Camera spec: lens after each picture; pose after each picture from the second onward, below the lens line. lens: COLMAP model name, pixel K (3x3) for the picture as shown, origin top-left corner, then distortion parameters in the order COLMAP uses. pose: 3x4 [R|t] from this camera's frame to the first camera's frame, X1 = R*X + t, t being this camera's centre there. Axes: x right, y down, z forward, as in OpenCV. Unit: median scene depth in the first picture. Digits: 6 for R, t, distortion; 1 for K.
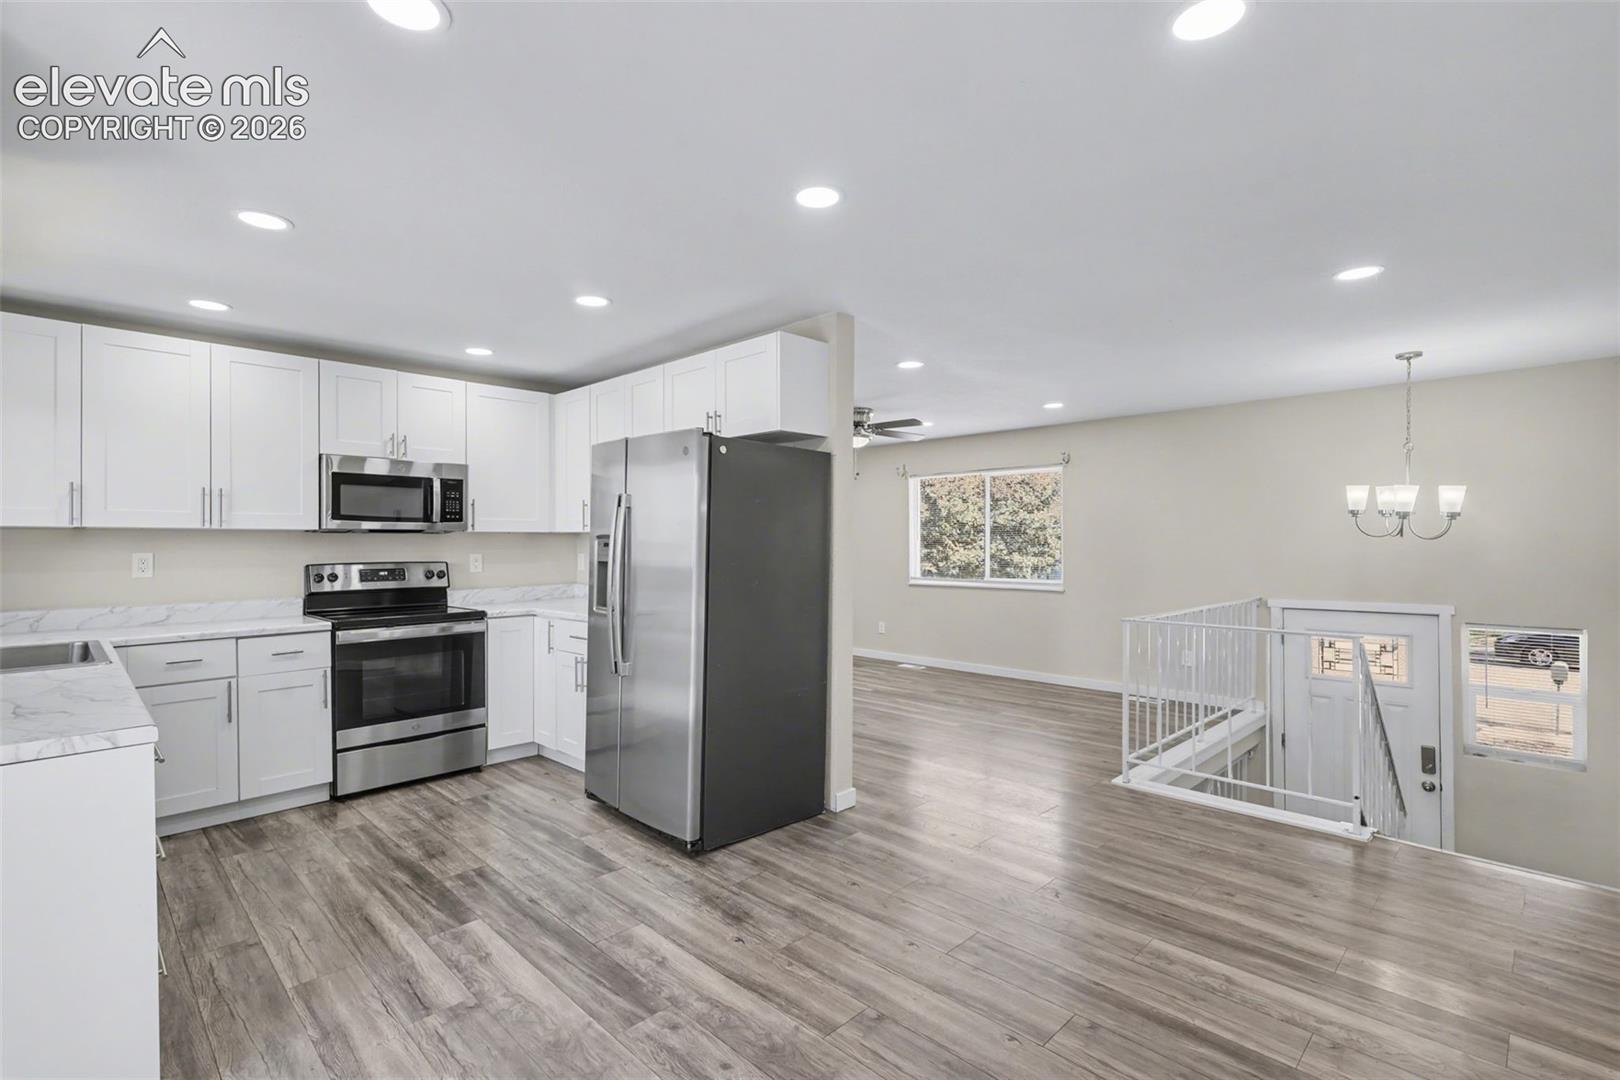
lens RADIAL K [[762.3, 0, 810.0], [0, 762.3, 540.0], [0, 0, 1]] dist [0.000519, 0.000478]
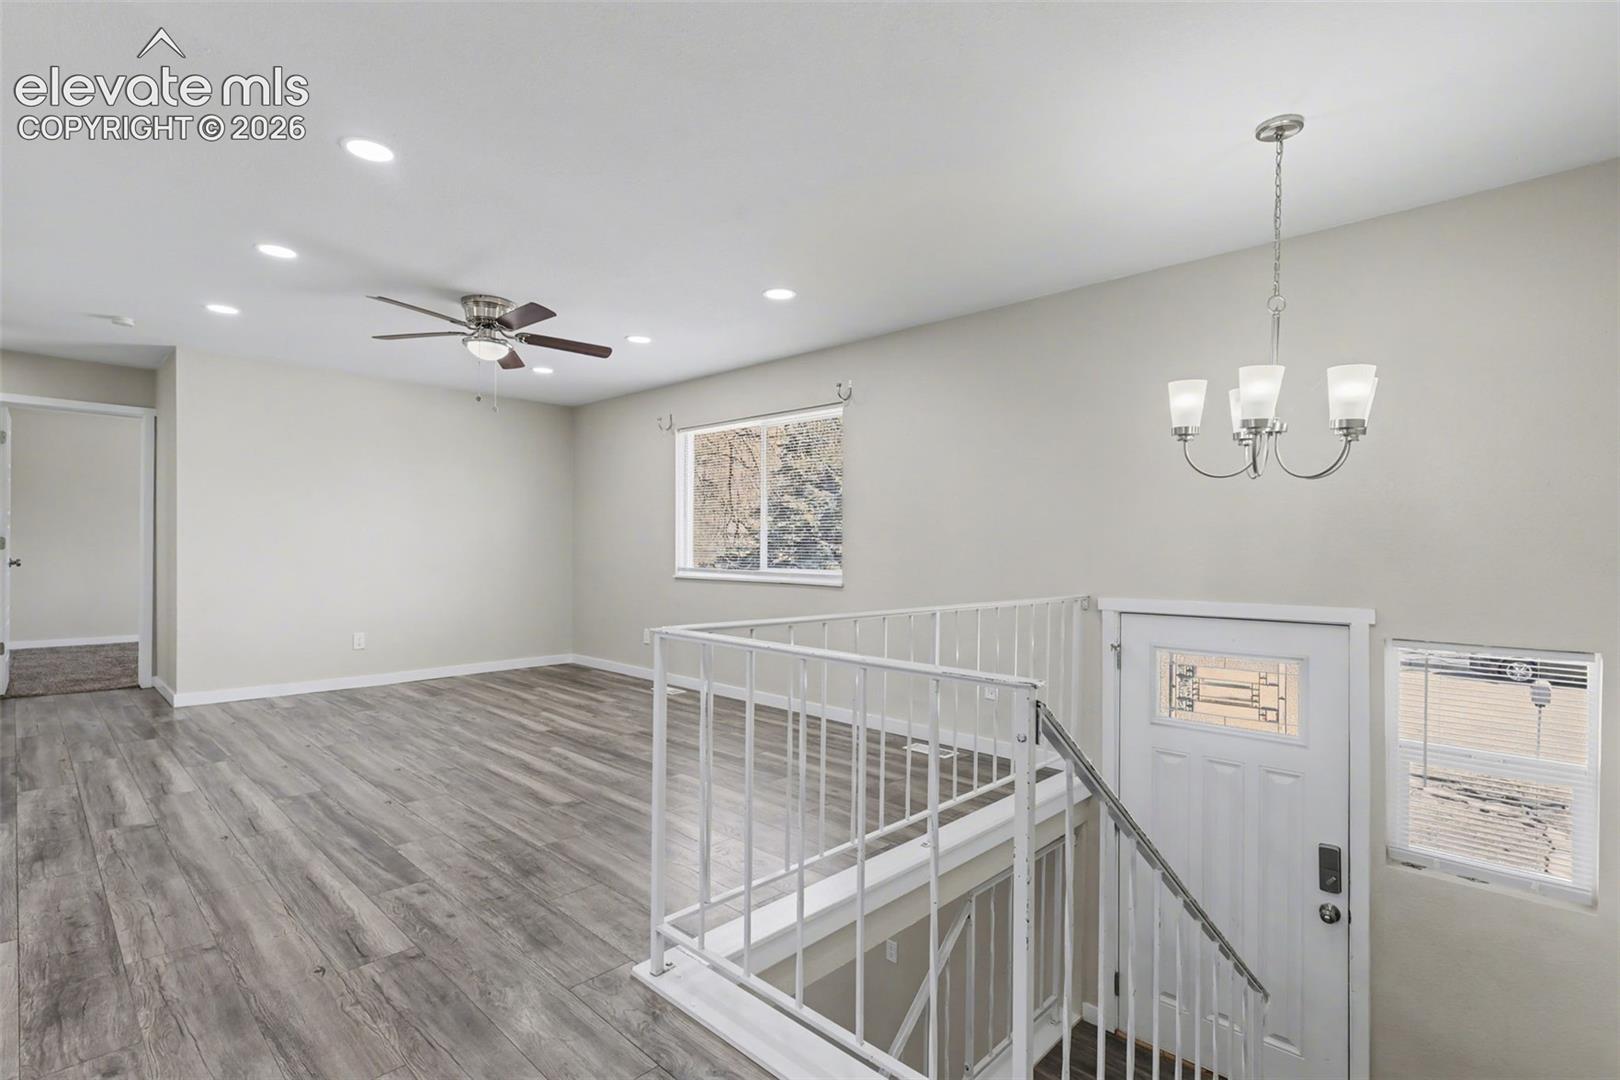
lens RADIAL K [[776.6, 0, 809.5], [0, 776.6, 550.0], [0, 0, 1]] dist [-0.009960, 0.009120]
pose [[0.999749, 0.008249, 0.020813, 0.523555], [-0.008446, 0.999920, 0.009366, 0.051043], [-0.020734, -0.009539, 0.999740, 0.546362]]
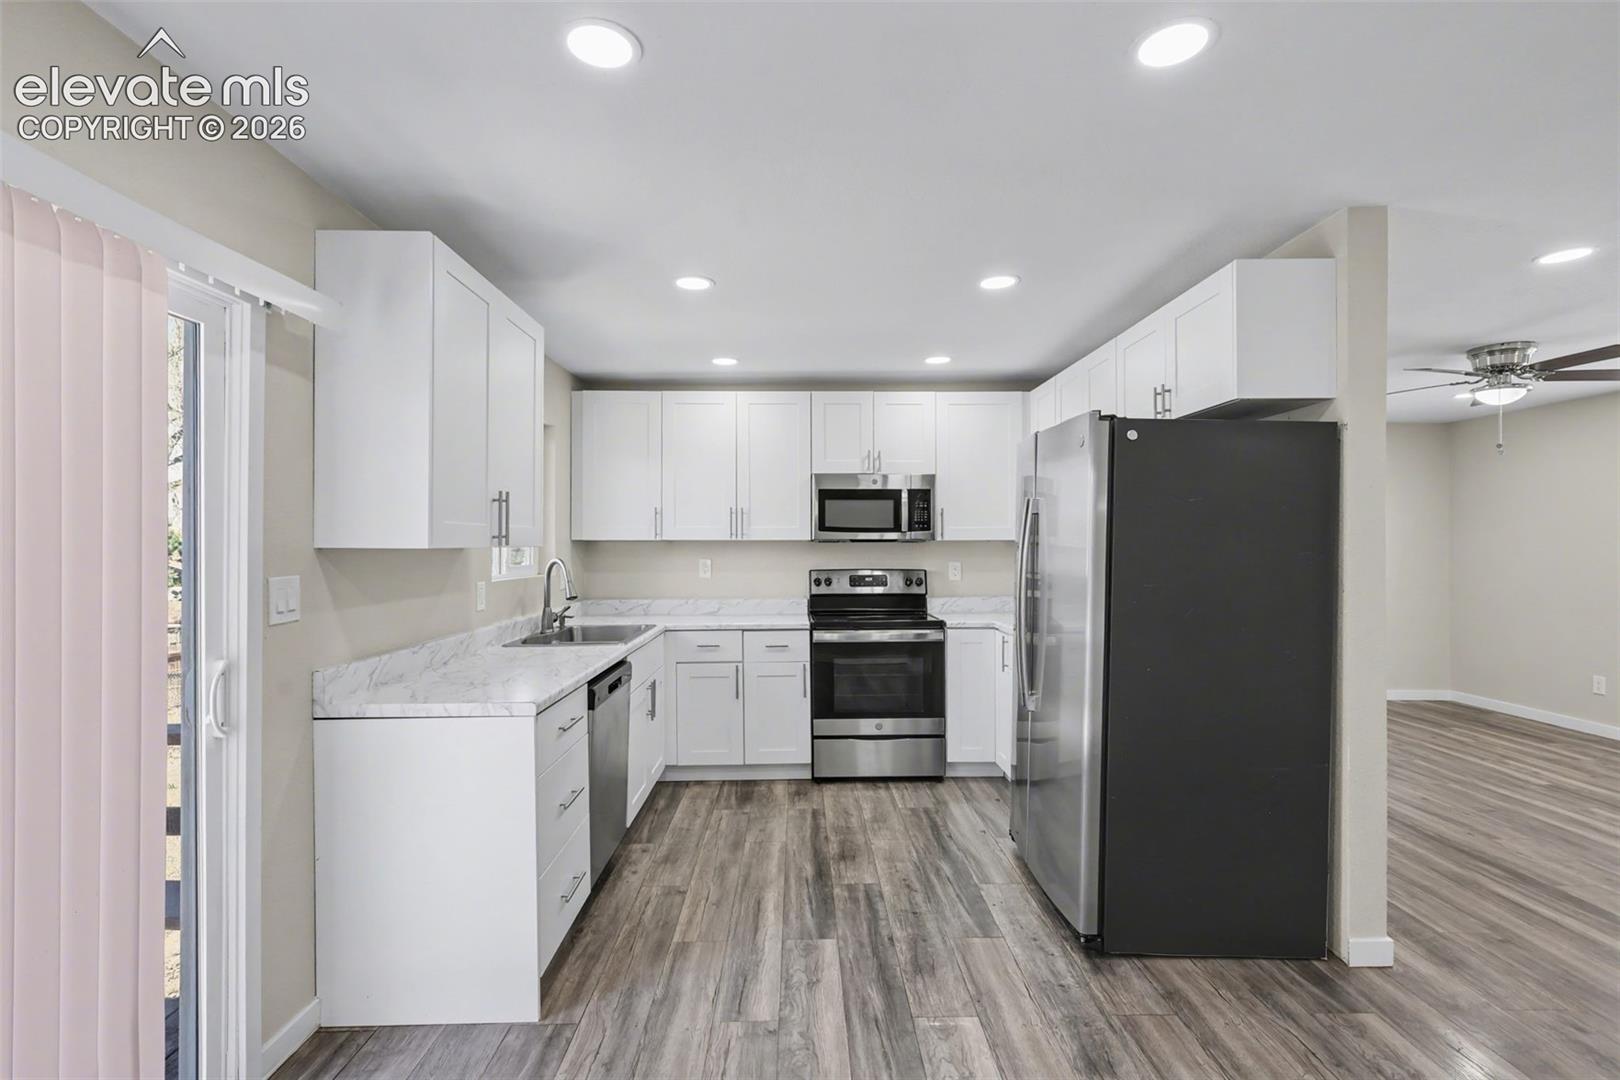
lens RADIAL K [[761.2, 0, 794.1], [0, 761.2, 542.4], [0, 0, 1]] dist [-0.000305, 0.000897]
pose [[0.704505, -0.002660, -0.709694, 0.160470], [0.003219, 0.999995, -0.000553, -0.010308], [0.709692, -0.001894, 0.704510, 0.191506]]
